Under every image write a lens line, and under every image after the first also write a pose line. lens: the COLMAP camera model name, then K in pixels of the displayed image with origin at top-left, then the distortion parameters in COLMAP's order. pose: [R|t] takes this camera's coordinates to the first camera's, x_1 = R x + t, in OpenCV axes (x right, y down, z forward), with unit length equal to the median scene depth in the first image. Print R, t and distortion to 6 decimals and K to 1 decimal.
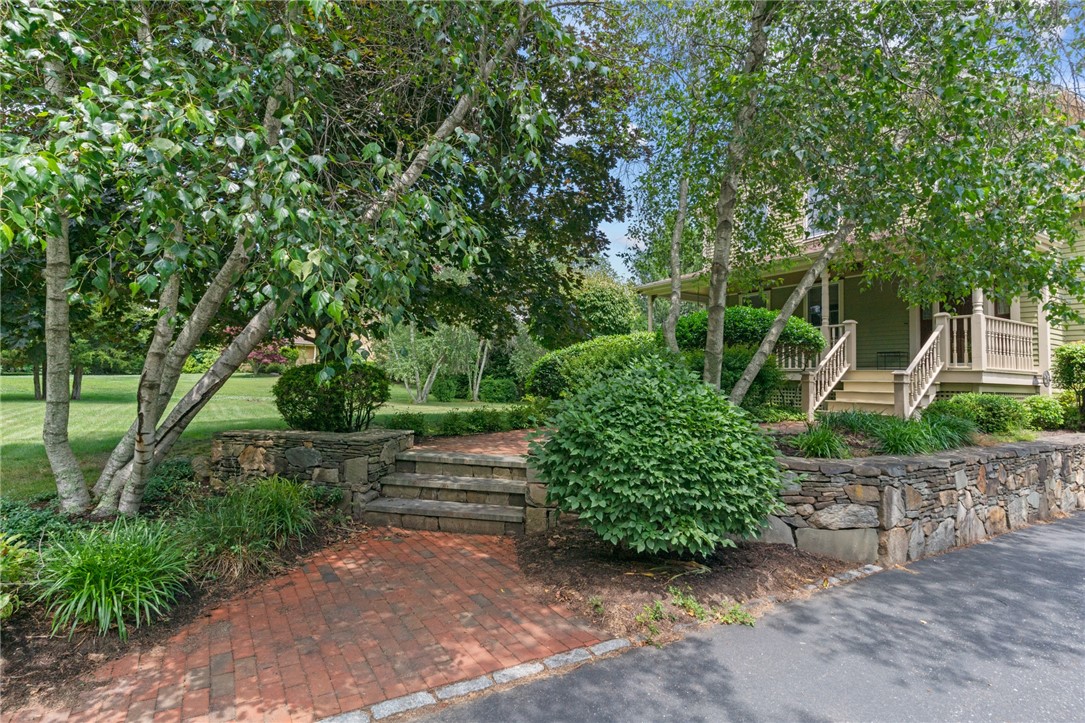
lens RADIAL K [[518.4, 0, 531.3], [0, 518.4, 353.7], [0, 0, 1]] dist [0.000071, -0.000430]
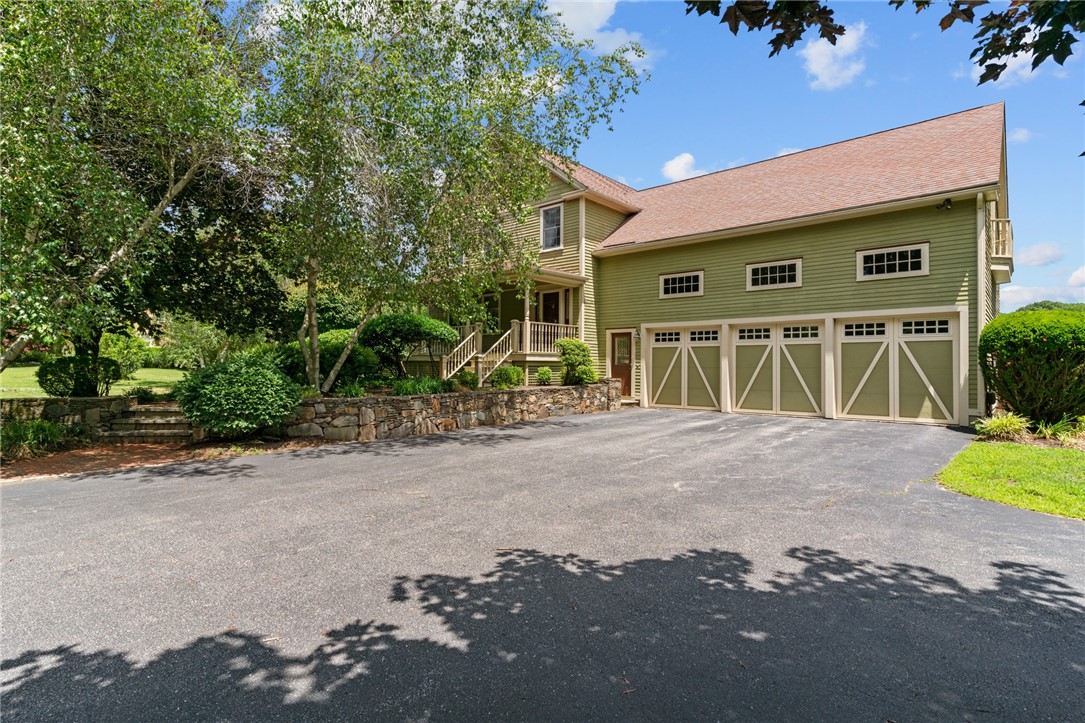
lens RADIAL K [[532.1, 0, 542.5], [0, 532.1, 361.5], [0, 0, 1]] dist [-0.014844, 0.001127]
pose [[0.953606, -0.018644, 0.300480, 0.503645], [0.003585, 0.998713, 0.050590, -0.043685], [-0.301036, -0.047166, 0.952446, -1.005176]]
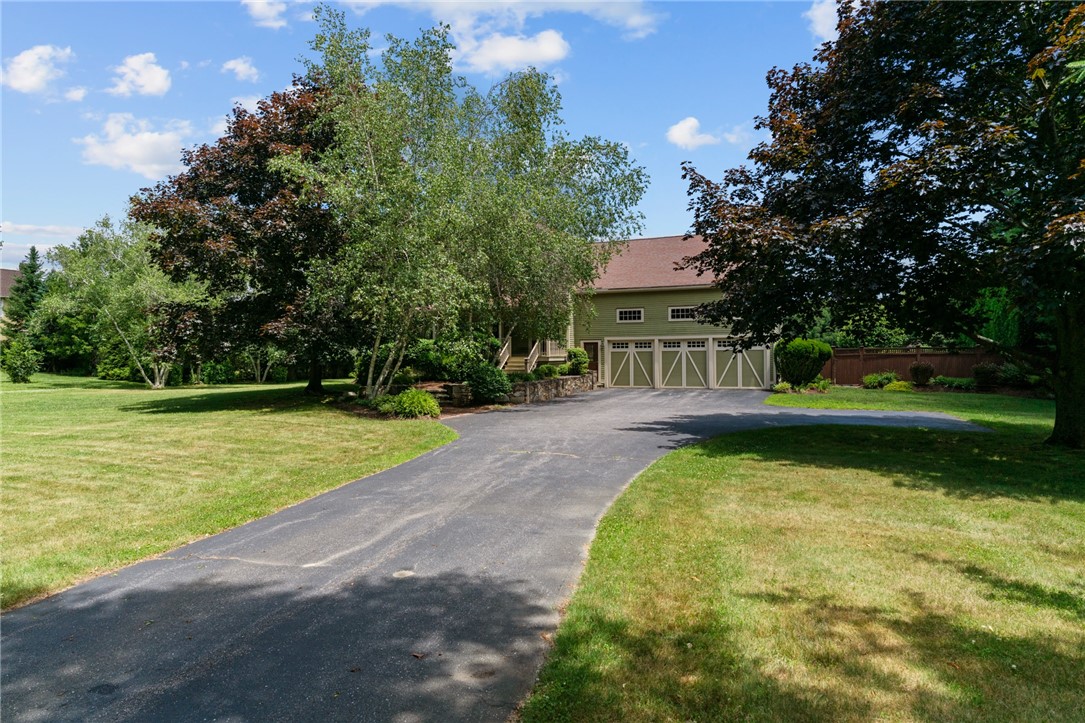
lens RADIAL K [[668.0, 0, 542.5], [0, 668.0, 361.5], [0, 0, 1]] dist [0.000386, -0.000057]
pose [[0.790413, -0.037209, 0.611443, -1.976355], [-0.004101, 0.997810, 0.066023, -0.255813], [-0.612560, -0.054693, 0.788529, -2.632655]]
